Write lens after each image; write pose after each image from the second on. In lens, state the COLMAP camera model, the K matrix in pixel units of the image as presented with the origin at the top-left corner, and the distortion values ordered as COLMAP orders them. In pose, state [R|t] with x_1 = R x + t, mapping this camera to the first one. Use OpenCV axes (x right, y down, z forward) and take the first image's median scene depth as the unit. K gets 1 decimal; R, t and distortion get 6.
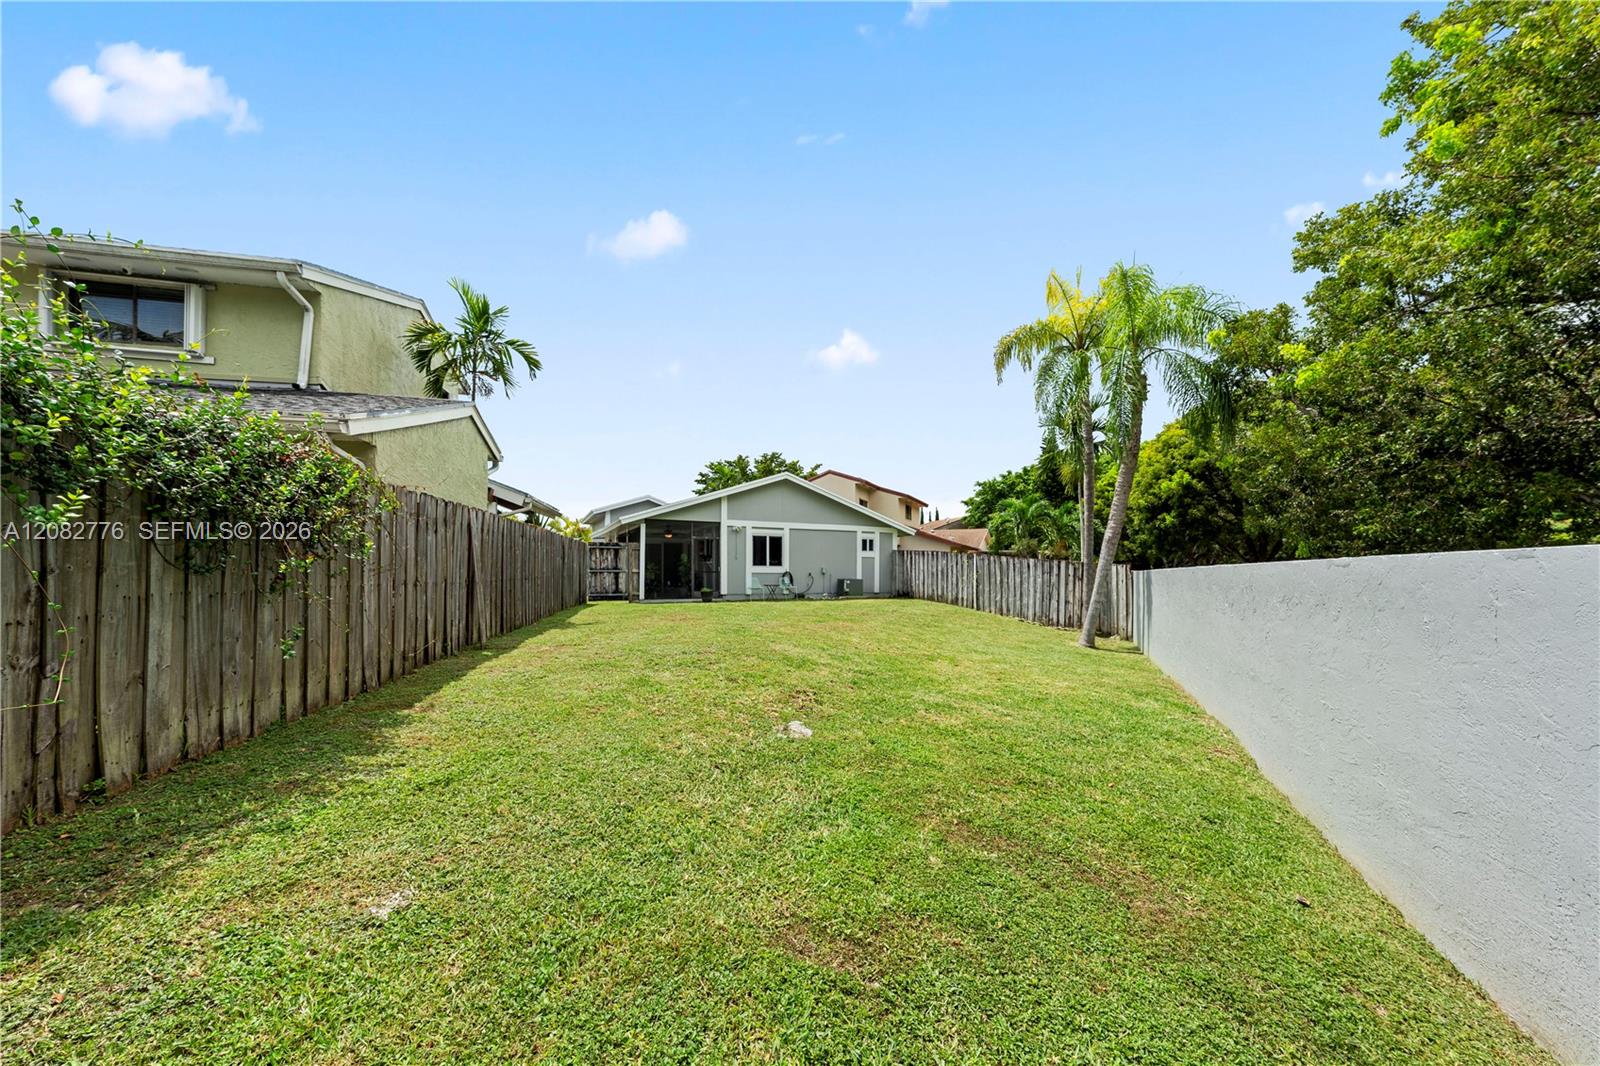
lens RADIAL K [[558.3, 0, 800.0], [0, 558.3, 533.0], [0, 0, 1]] dist [-0.002047, -0.000160]
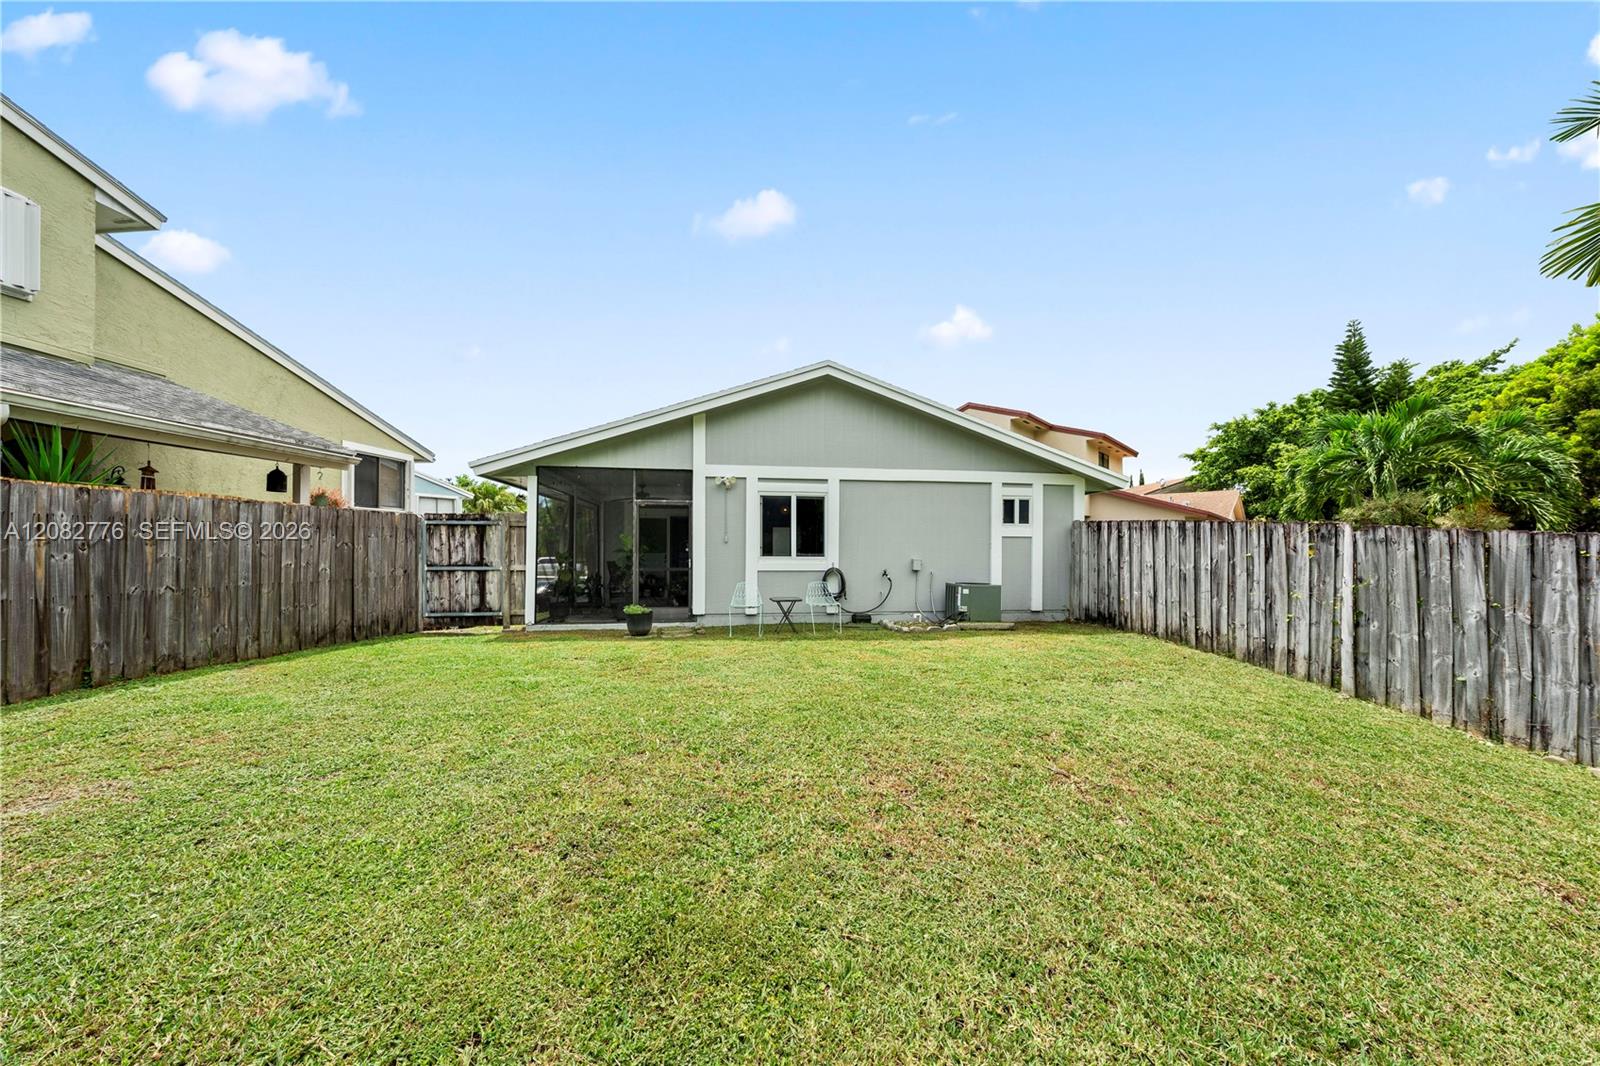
lens RADIAL K [[558.3, 0, 800.0], [0, 558.3, 533.0], [0, 0, 1]] dist [-0.002047, -0.000160]
pose [[0.955496, -0.011182, -0.294791, 0.090602], [0.021790, 0.999227, 0.032725, 0.021836], [0.294197, -0.037692, 0.955001, 0.520803]]
